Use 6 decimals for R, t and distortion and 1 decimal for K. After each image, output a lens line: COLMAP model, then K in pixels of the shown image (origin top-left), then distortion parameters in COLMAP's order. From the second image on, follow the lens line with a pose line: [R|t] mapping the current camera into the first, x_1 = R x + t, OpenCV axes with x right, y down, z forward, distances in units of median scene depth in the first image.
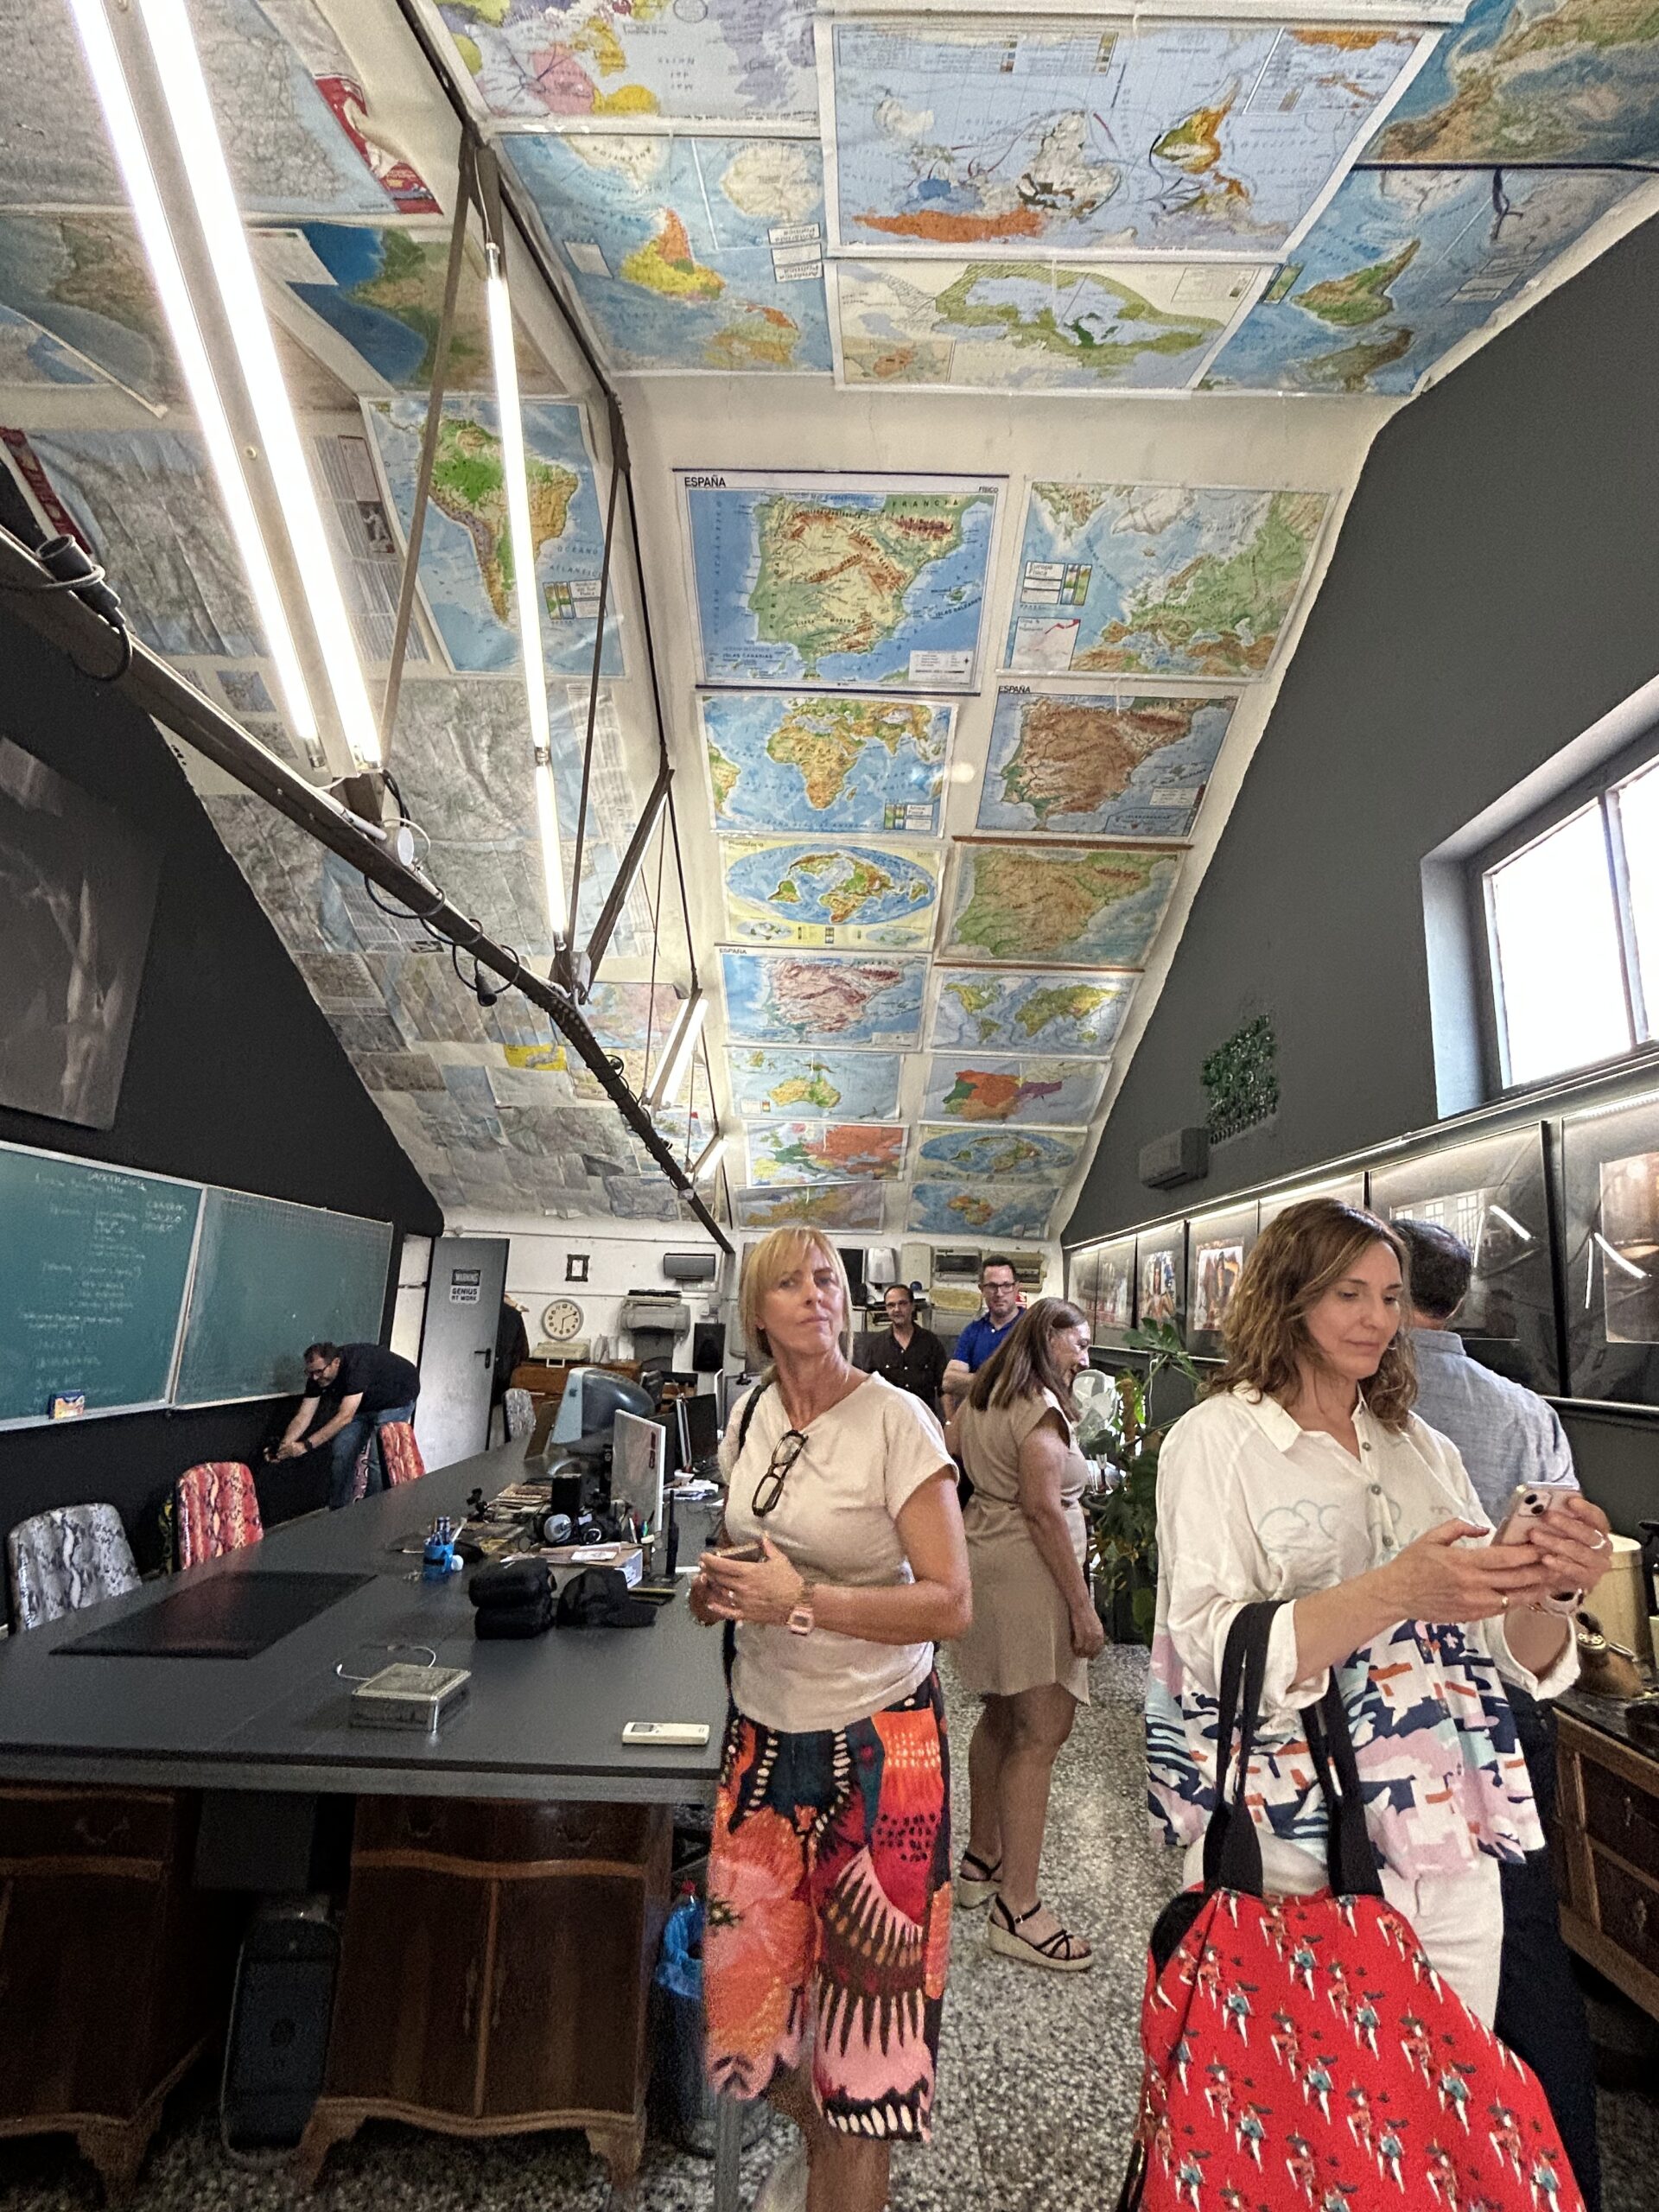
lens RADIAL K [[1046.3, 0, 823.9], [0, 1046.3, 1102.0], [0, 0, 1]] dist [0.002530, -0.001150]
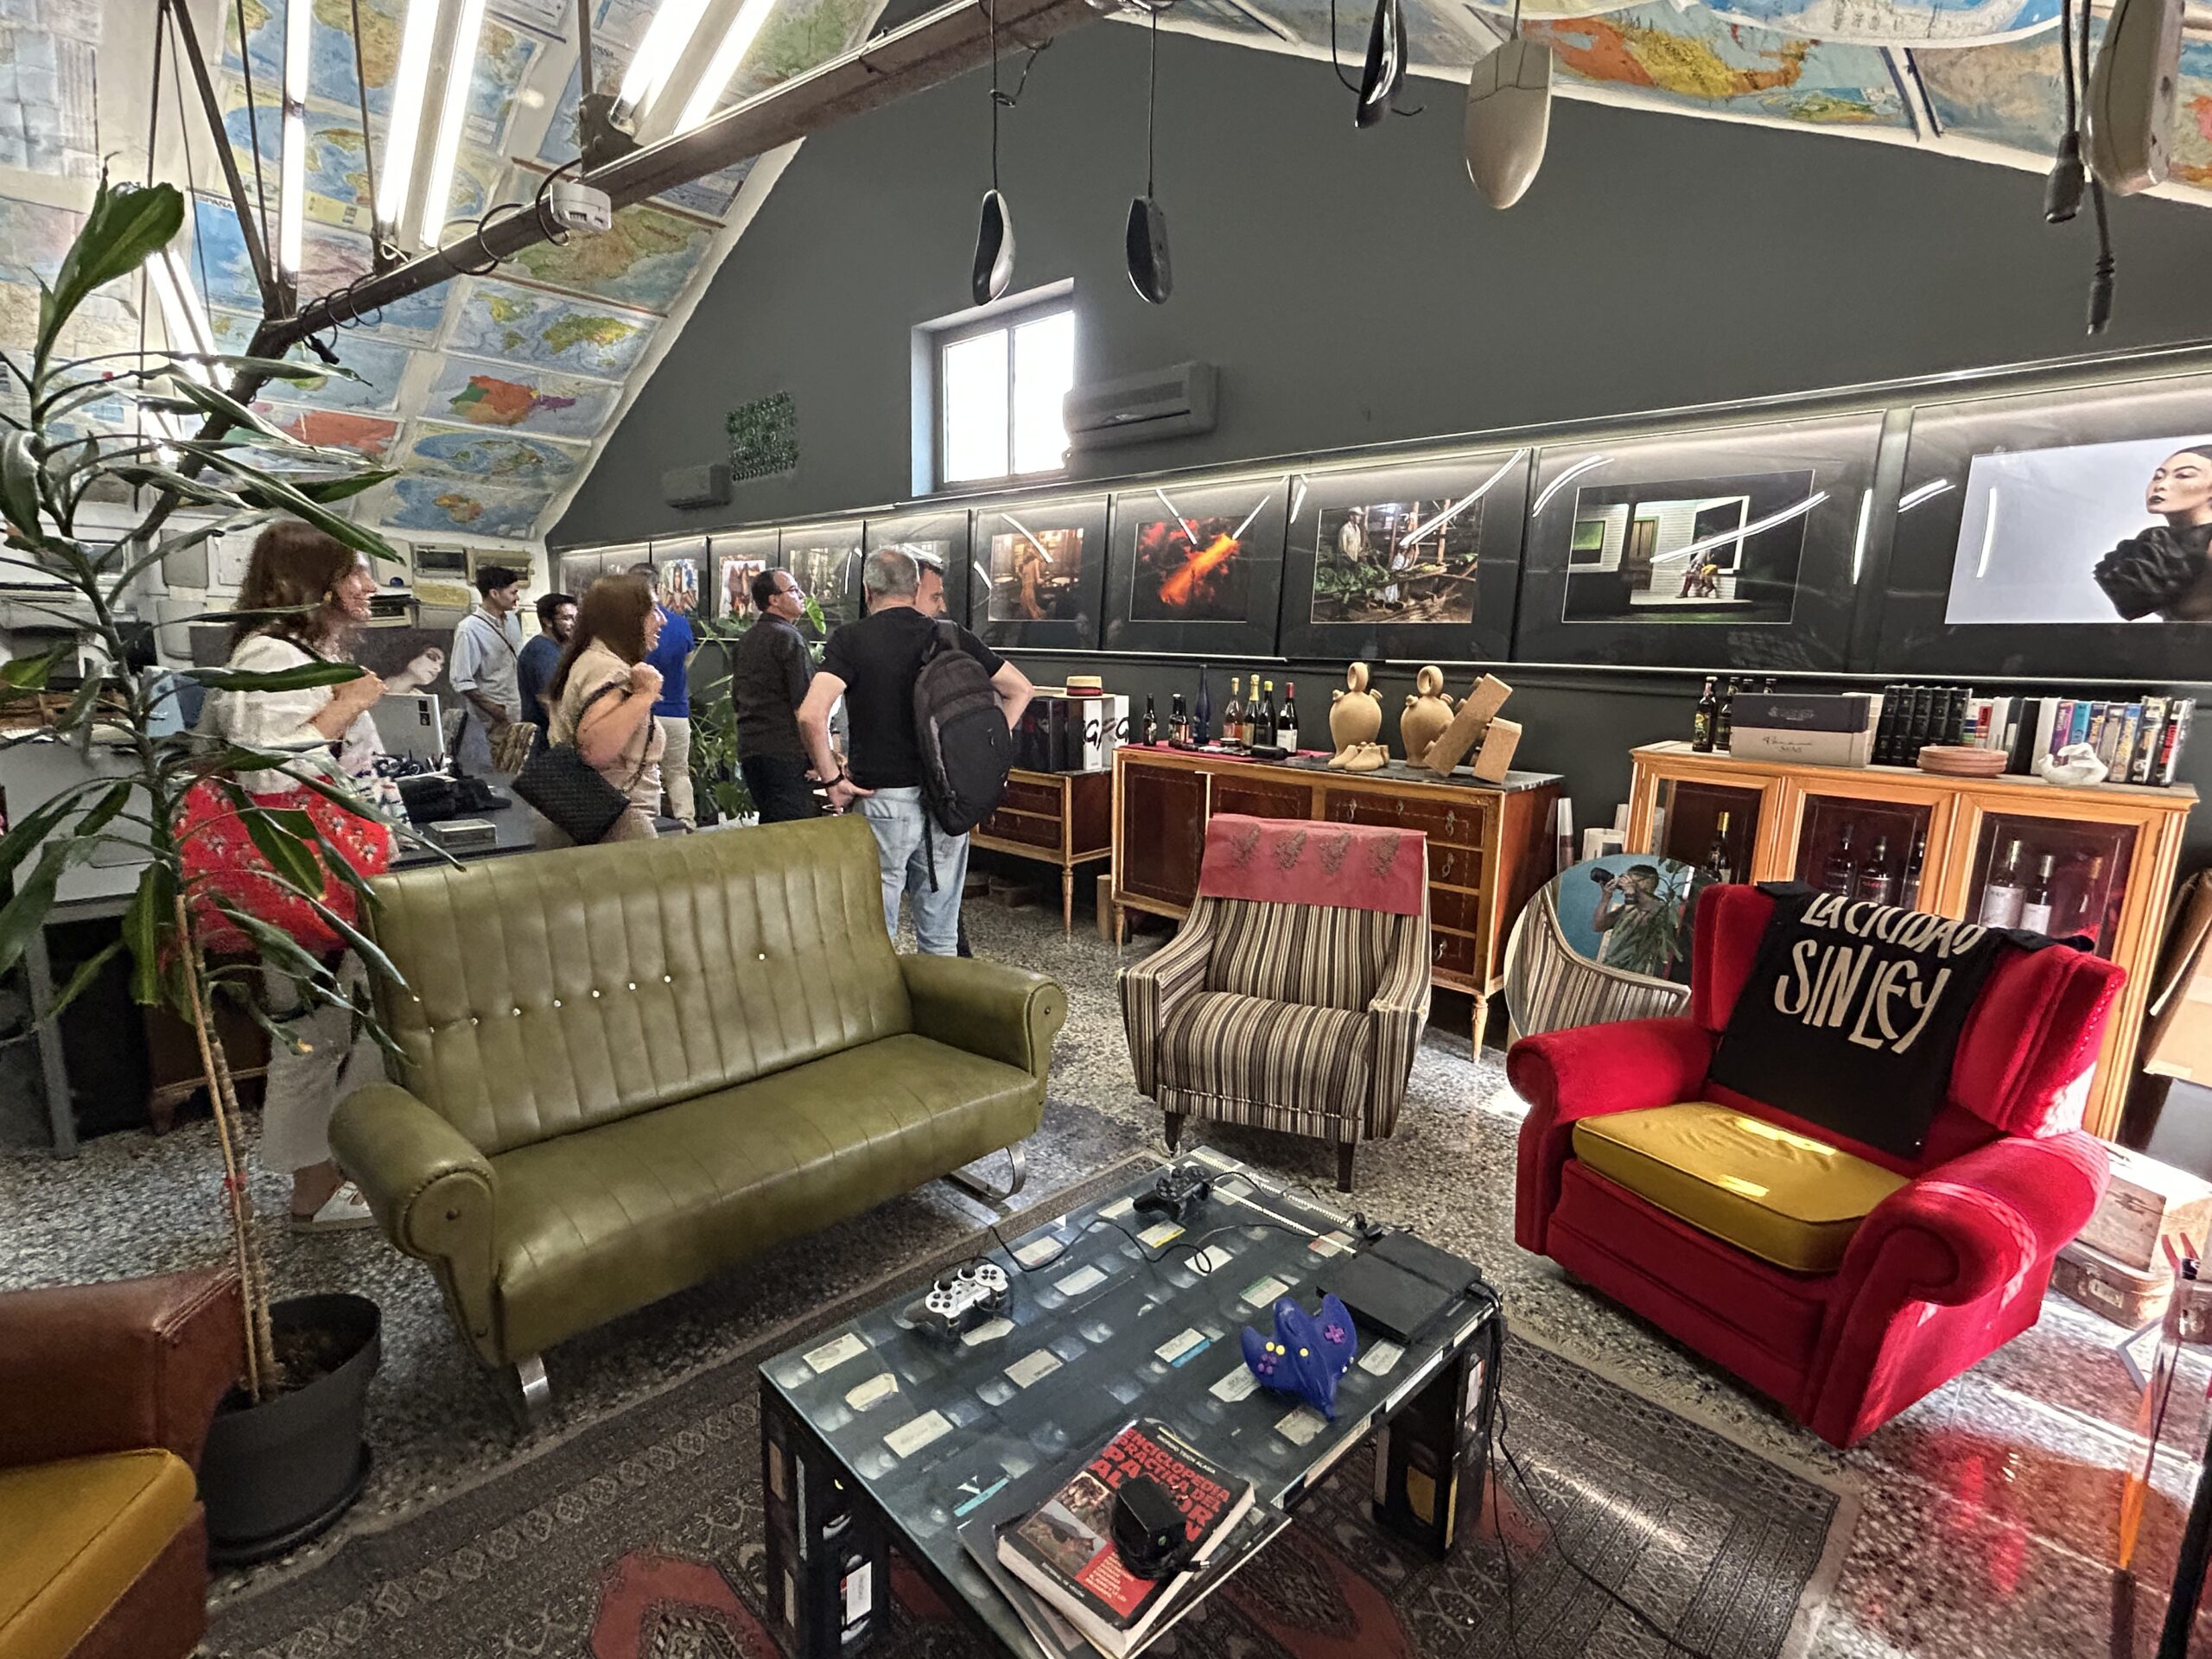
lens RADIAL K [[1046.3, 0, 1097.2], [0, 1046.3, 829.4], [0, 0, 1]] dist [0.002530, -0.001150]
pose [[0.685223, -0.157073, 0.711195, -0.286849], [-0.139562, 0.930058, 0.339876, -0.055586], [-0.714837, -0.332146, 0.615375, -0.260537]]
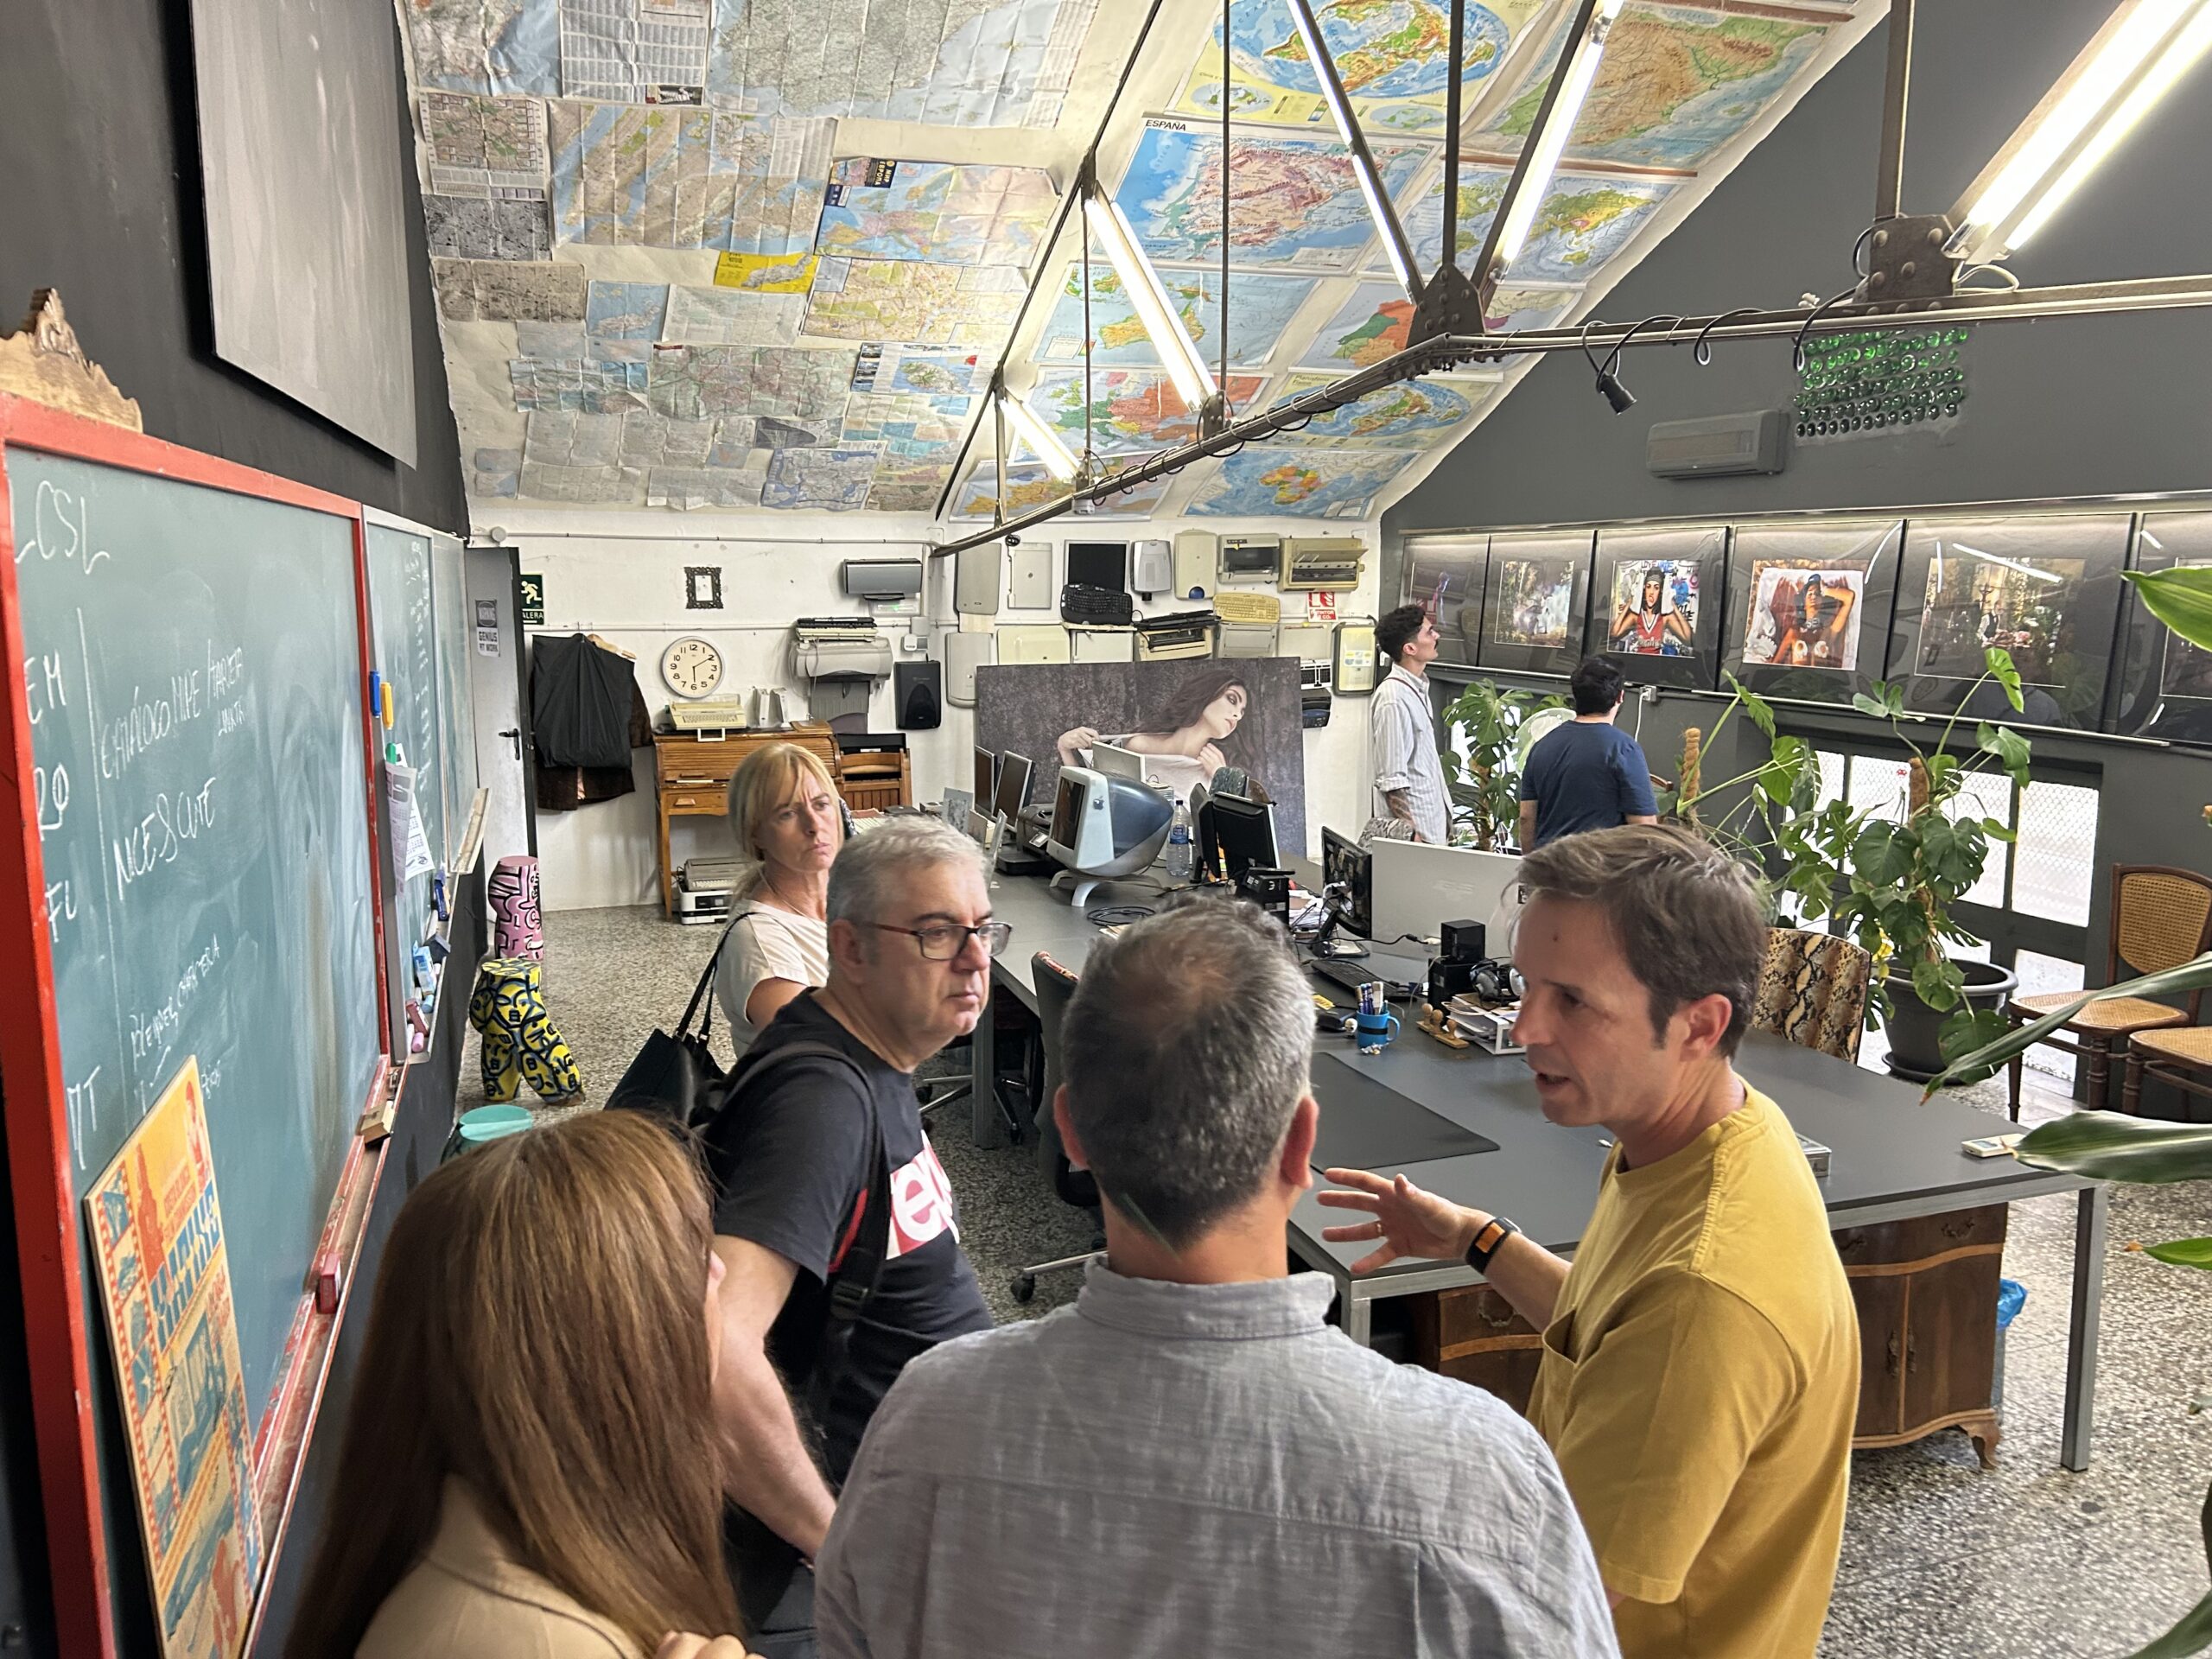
lens RADIAL K [[1690.3, 0, 1091.9], [0, 1690.3, 829.7], [0, 0, 1]] dist [0.055216, -0.039931]
pose [[0.945106, -0.091692, 0.313637, -0.494058], [-0.025906, 0.935777, 0.351640, -0.104906], [-0.325737, -0.340463, 0.882032, -0.061928]]
